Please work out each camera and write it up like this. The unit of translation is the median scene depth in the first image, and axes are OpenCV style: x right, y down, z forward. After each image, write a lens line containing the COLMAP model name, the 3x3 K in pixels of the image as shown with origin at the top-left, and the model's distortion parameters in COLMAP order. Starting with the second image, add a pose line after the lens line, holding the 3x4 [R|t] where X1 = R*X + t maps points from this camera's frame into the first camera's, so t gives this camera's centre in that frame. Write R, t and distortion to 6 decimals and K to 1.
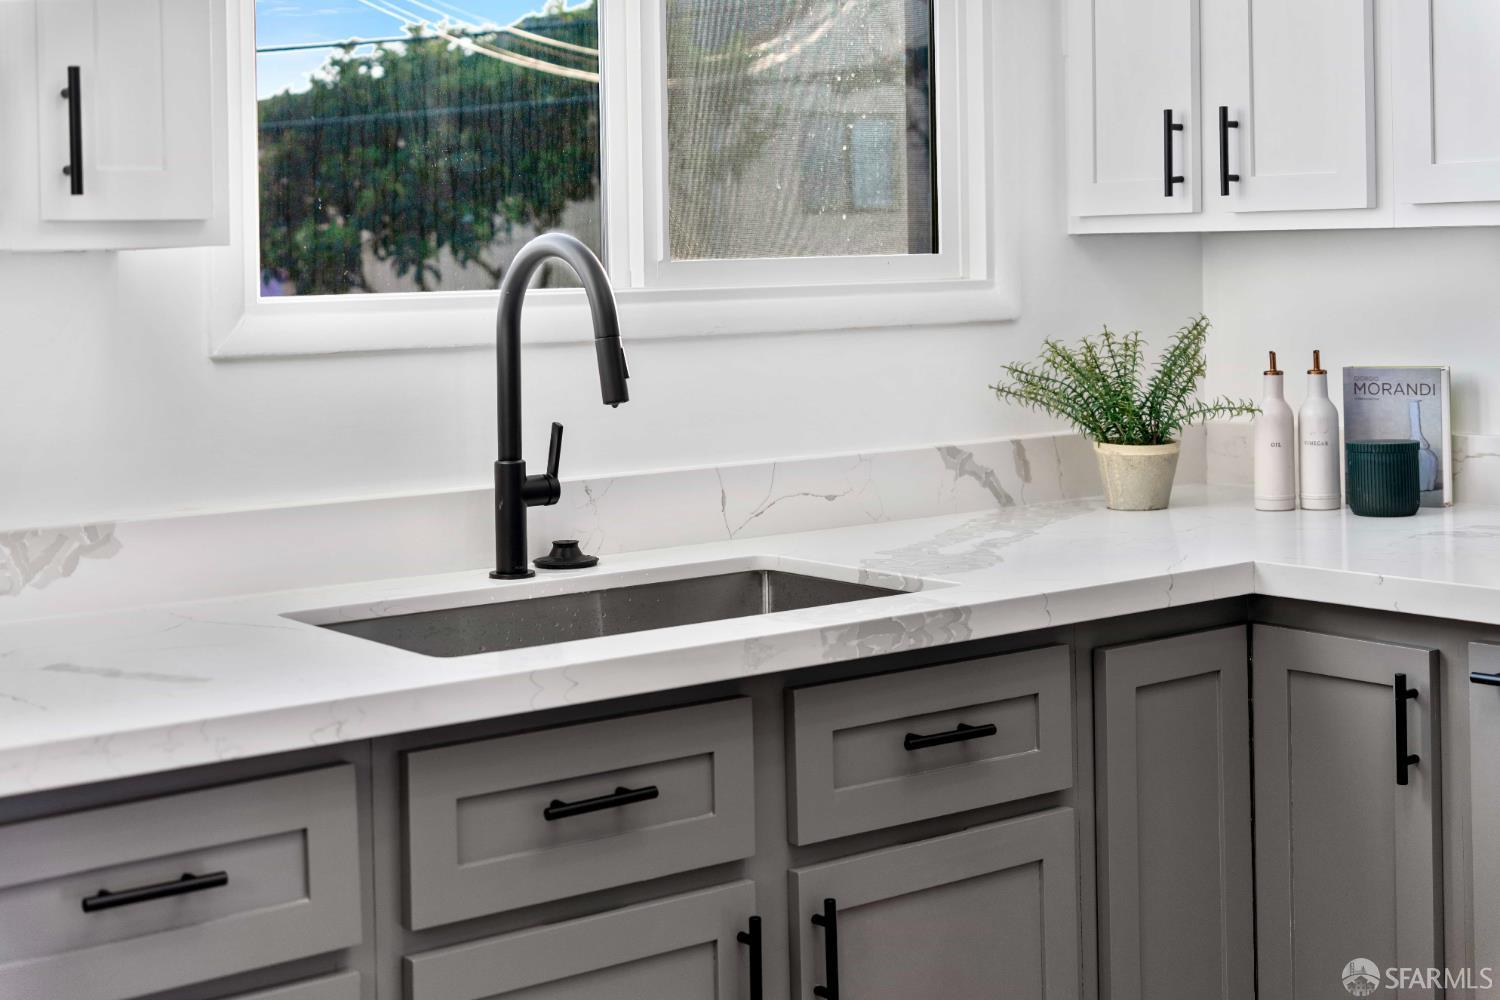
lens RADIAL K [[2242.2, 0, 751.3], [0, 2242.2, 259.7], [0, 0, 1]] dist [-0.037060, -0.087035]
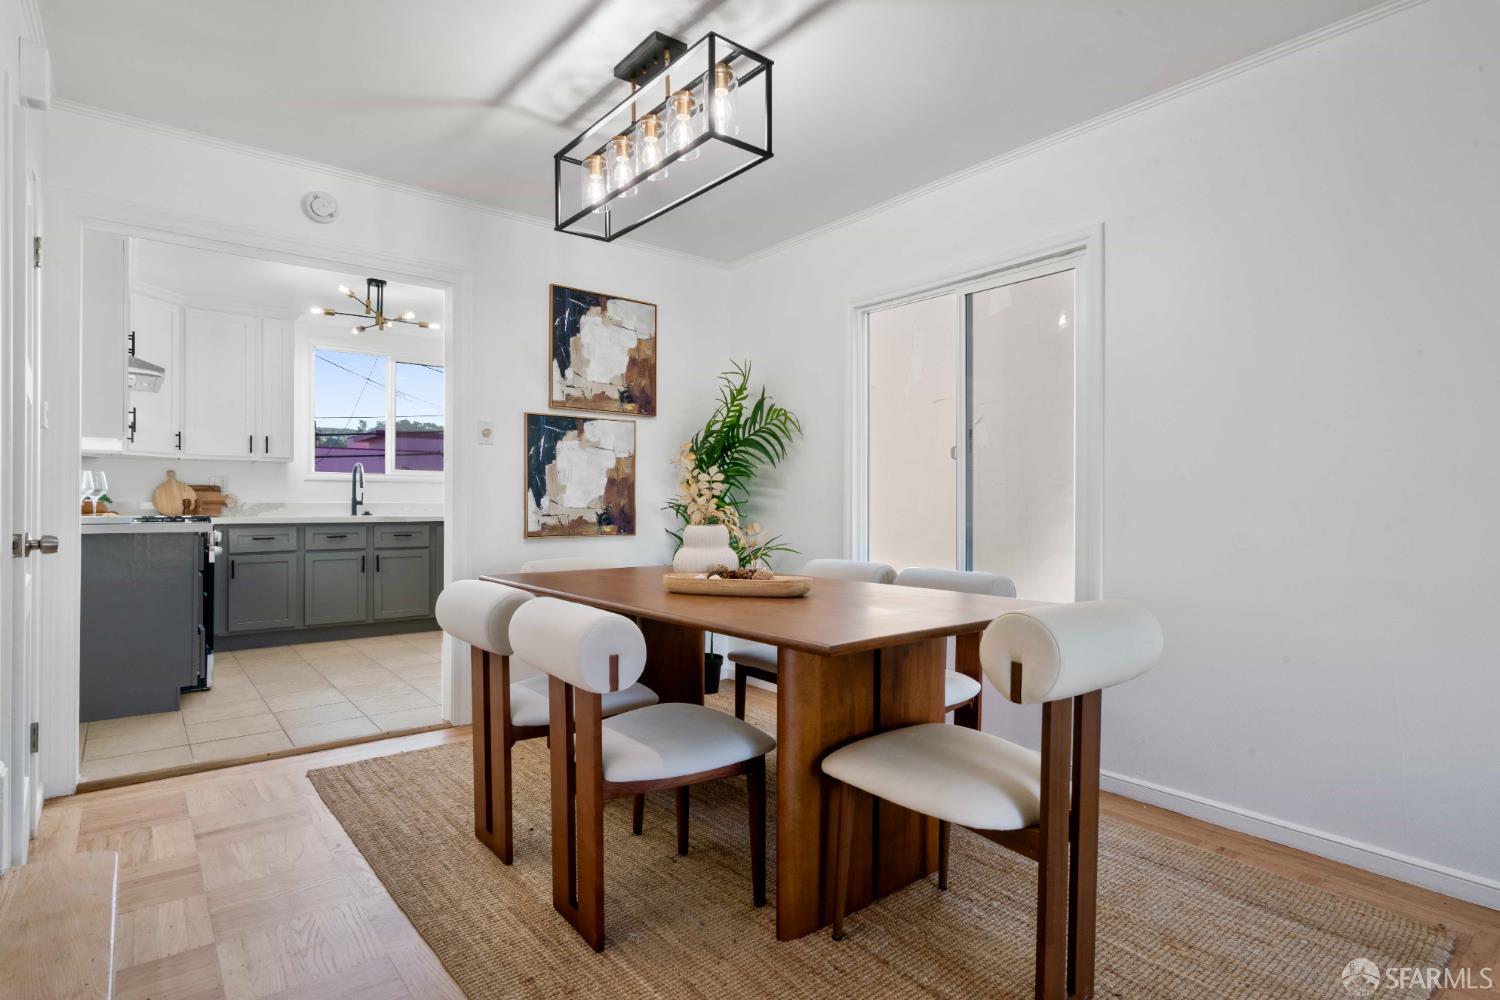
lens RADIAL K [[767.1, 0, 745.1], [0, 767.1, 499.0], [0, 0, 1]] dist [-0.000170, 0.000378]
pose [[0.999168, 0.025304, 0.031988, 0.808680], [-0.025131, 0.999667, -0.005782, 0.064394], [-0.032124, 0.004973, 0.999472, -1.076951]]
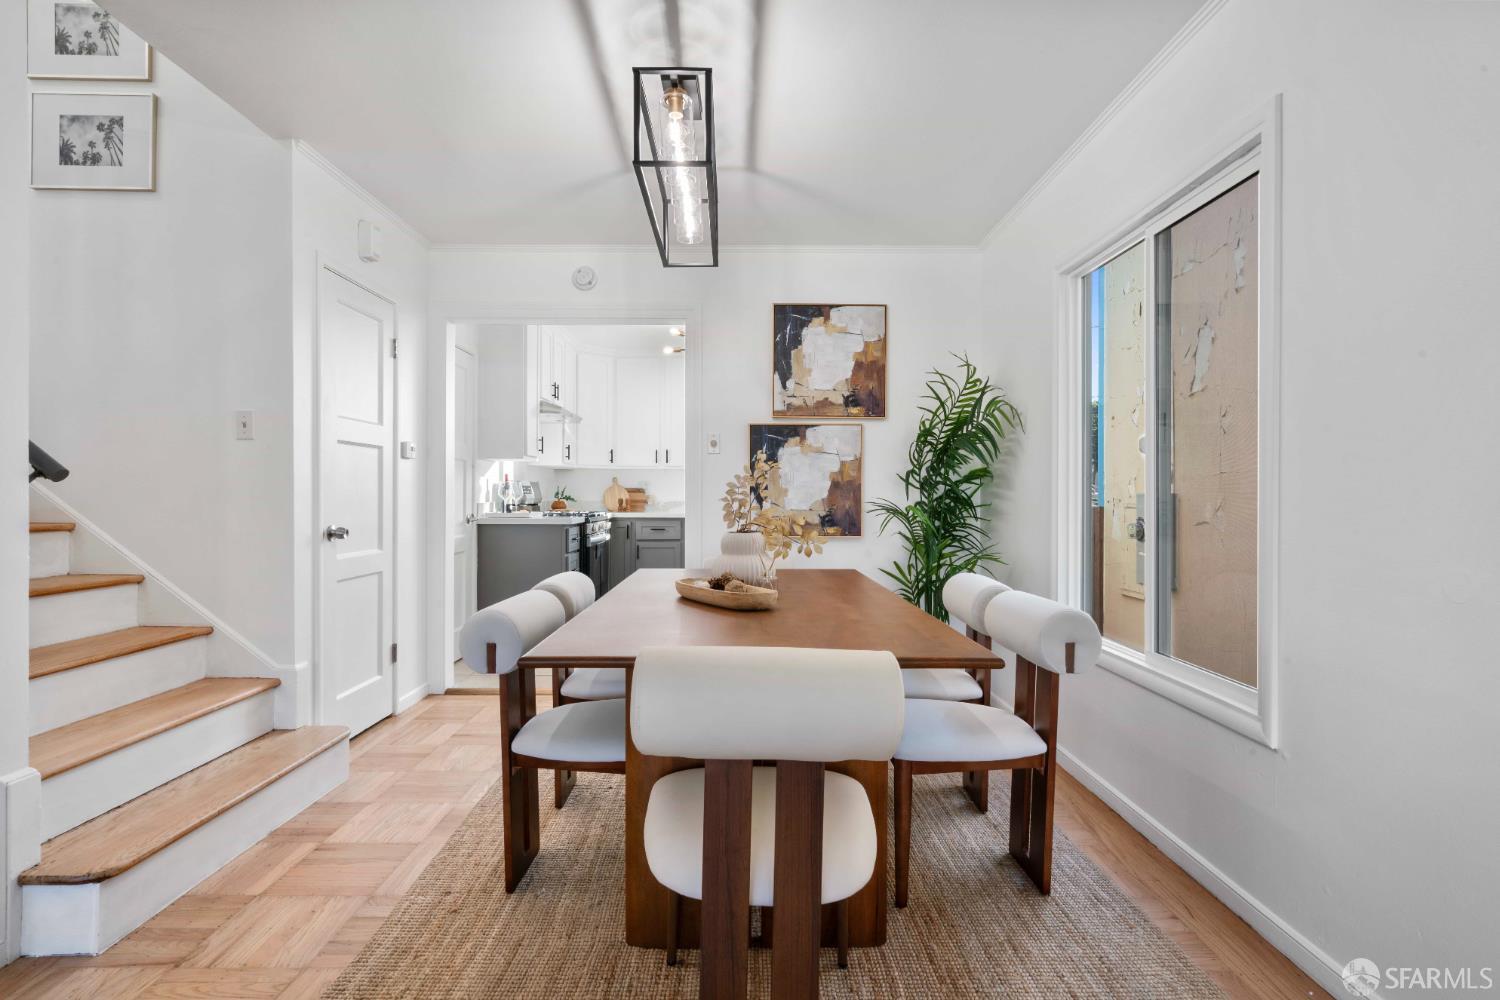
lens RADIAL K [[740.5, 0, 745.6], [0, 740.5, 495.8], [0, 0, 1]] dist [-0.002146, -0.000756]
pose [[0.802473, 0.025123, -0.596160, 1.247698], [-0.021006, 0.999683, 0.013853, 0.039433], [0.596319, 0.001406, 0.802746, -0.910429]]
